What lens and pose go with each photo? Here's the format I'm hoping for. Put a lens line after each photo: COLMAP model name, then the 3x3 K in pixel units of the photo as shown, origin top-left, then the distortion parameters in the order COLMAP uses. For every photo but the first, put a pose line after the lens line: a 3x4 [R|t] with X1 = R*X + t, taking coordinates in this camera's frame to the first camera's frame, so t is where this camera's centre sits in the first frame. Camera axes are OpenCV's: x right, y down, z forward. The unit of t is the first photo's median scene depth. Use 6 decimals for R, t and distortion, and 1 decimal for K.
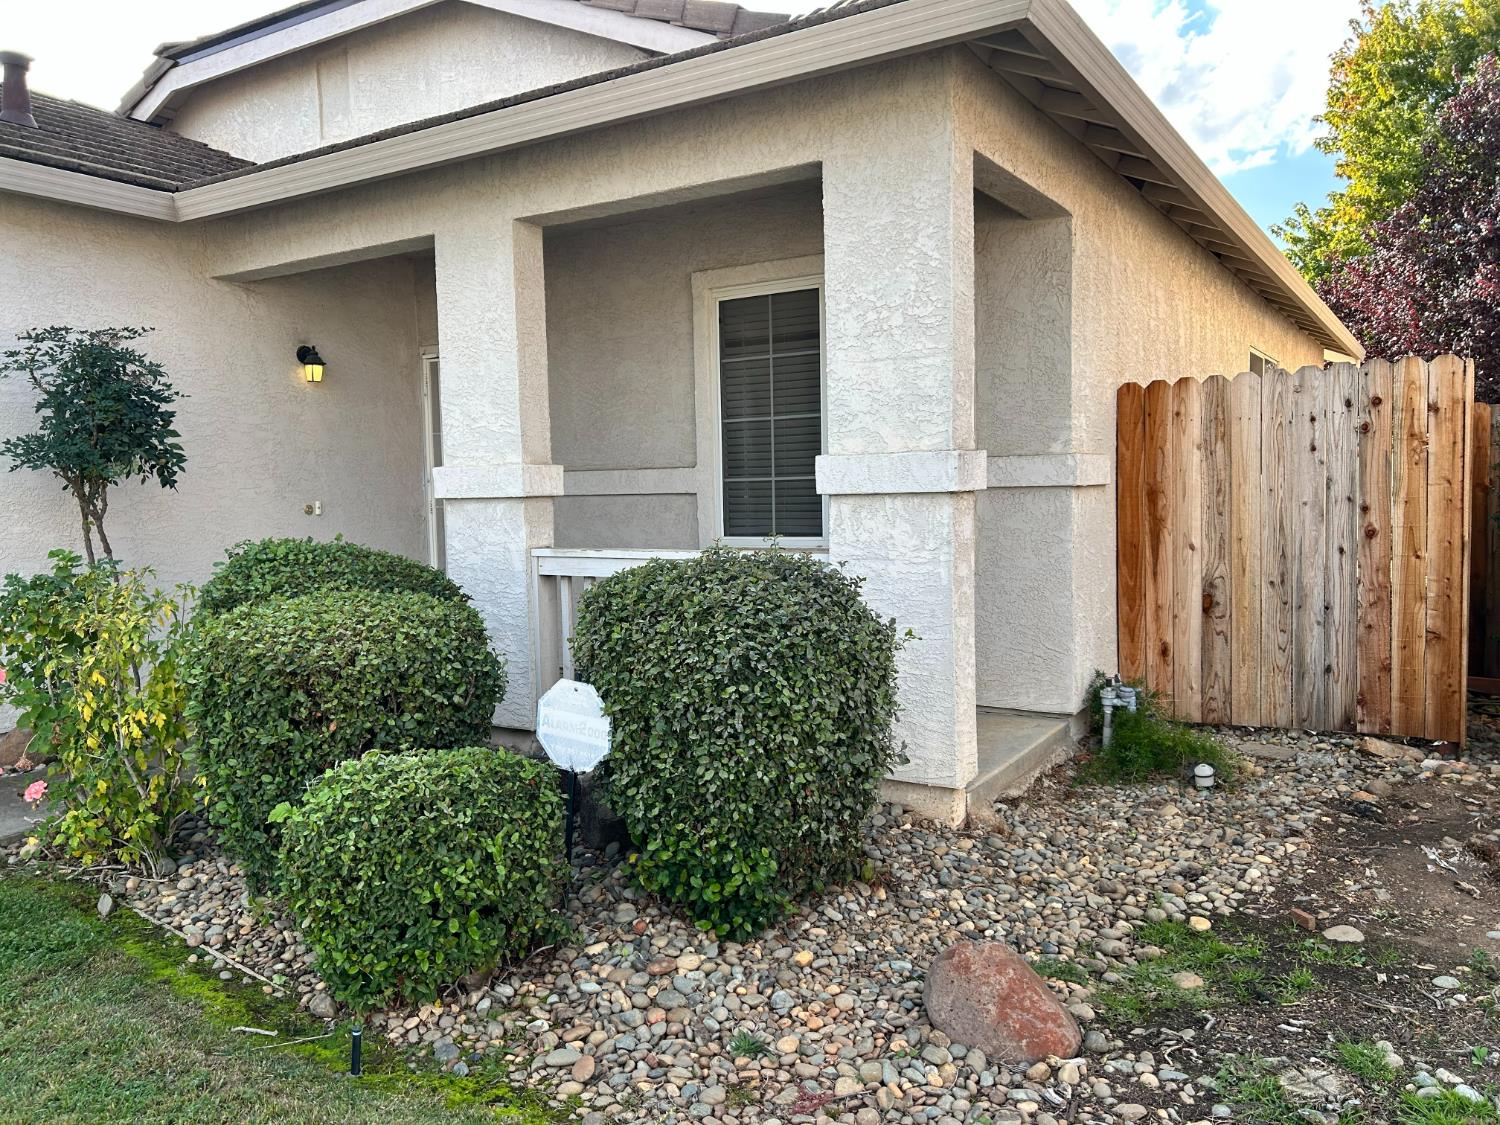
lens RADIAL K [[1122.6, 0, 737.2], [0, 1122.6, 556.5], [0, 0, 1]] dist [0.067854, -0.078378]
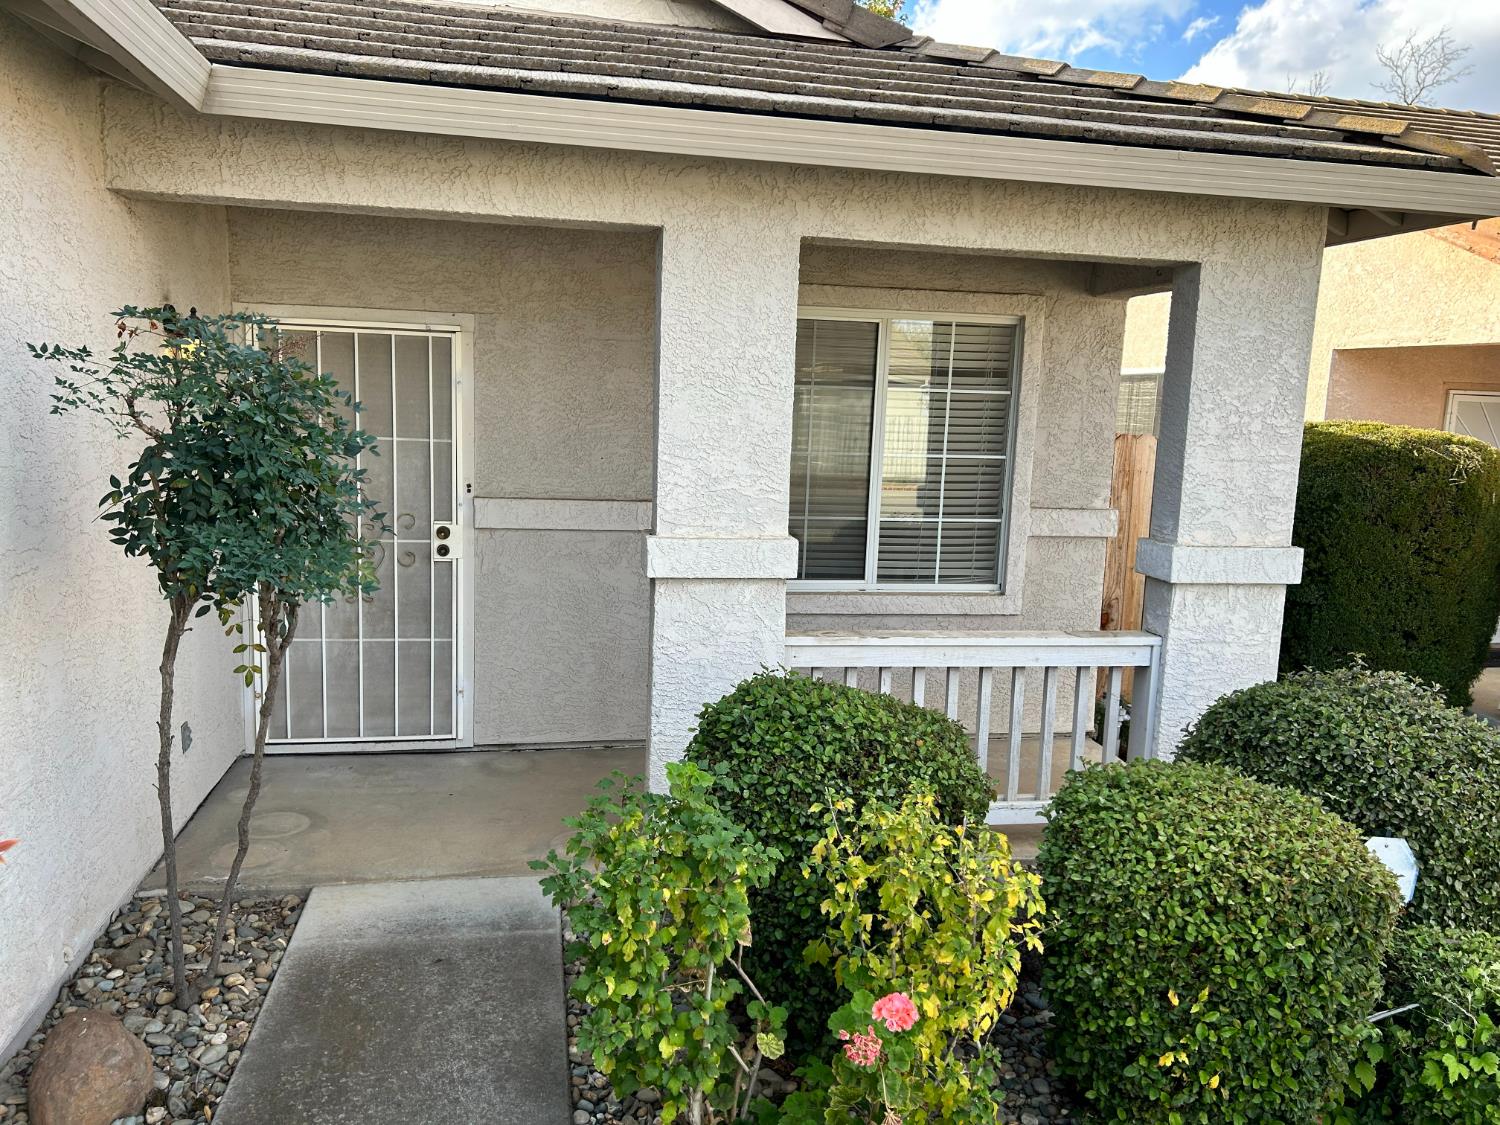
lens RADIAL K [[1122.6, 0, 754.8], [0, 1122.6, 566.6], [0, 0, 1]] dist [0.067854, -0.078378]
pose [[0.723463, -0.054400, 0.688217, -0.764625], [-0.008870, 0.996076, 0.088059, -0.131415], [-0.690306, -0.069812, 0.720141, 0.420161]]
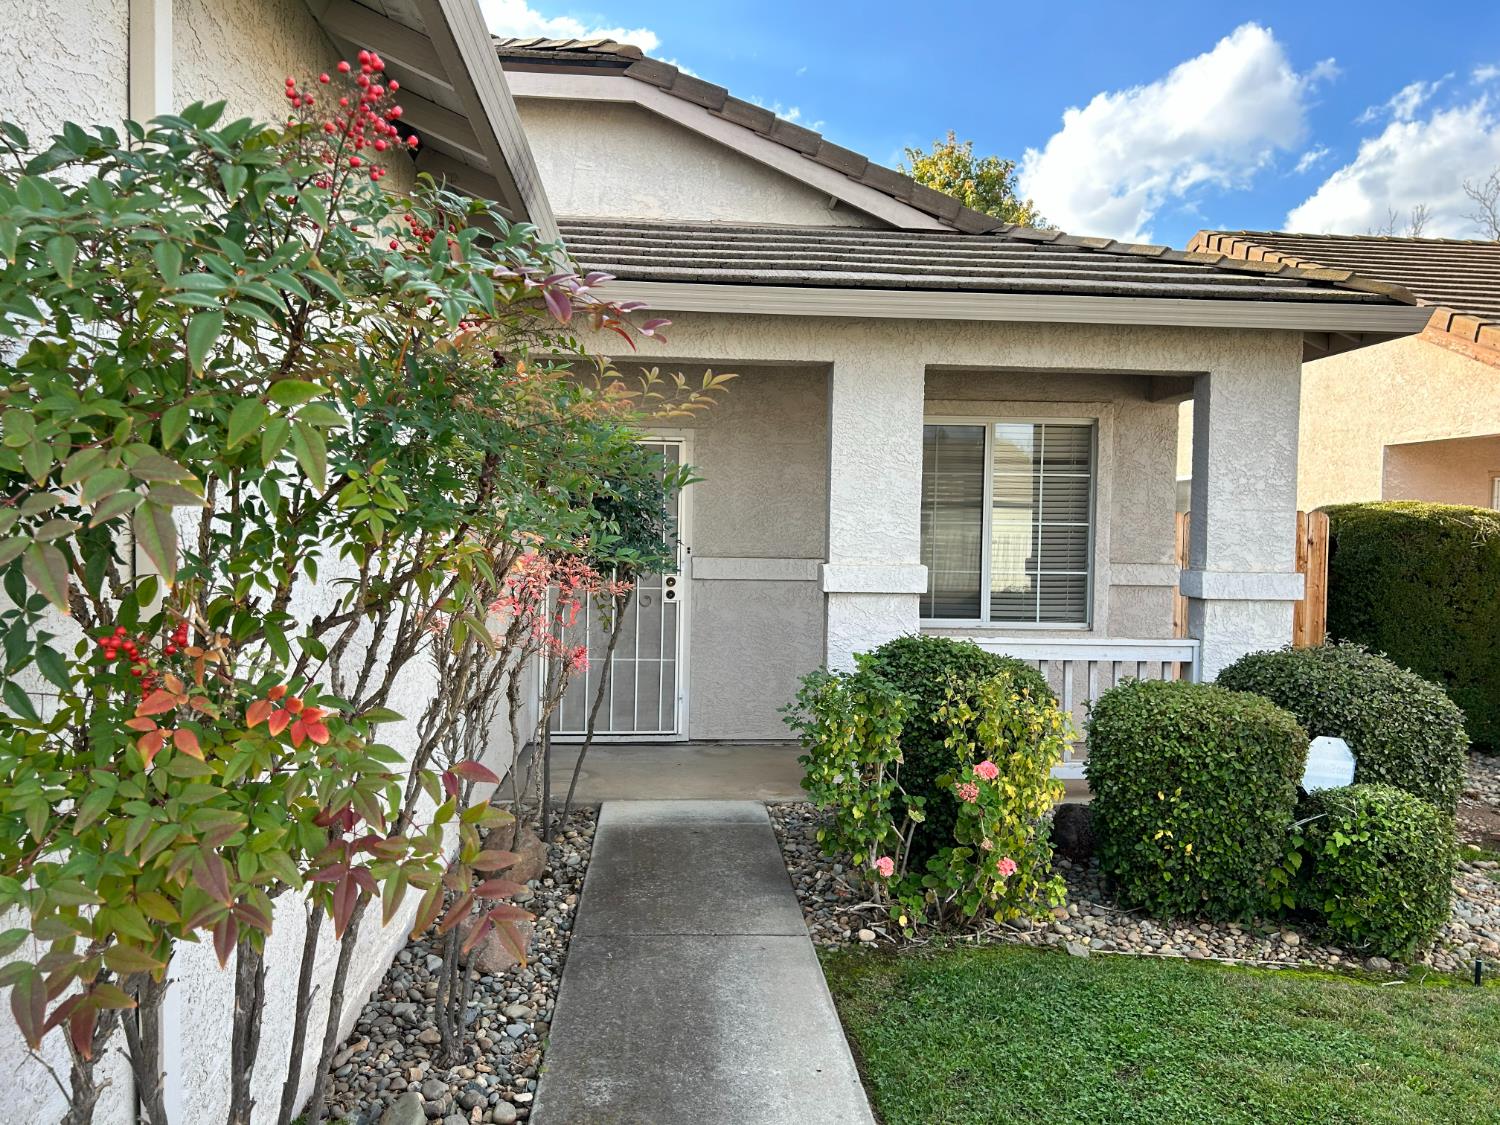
lens RADIAL K [[1122.6, 0, 754.8], [0, 1122.6, 567.4], [0, 0, 1]] dist [0.067854, -0.078378]
pose [[0.797706, 0.015313, 0.602853, -1.035703], [0.003802, 0.999530, -0.030419, -0.044293], [-0.603035, 0.026558, 0.797272, 0.155236]]
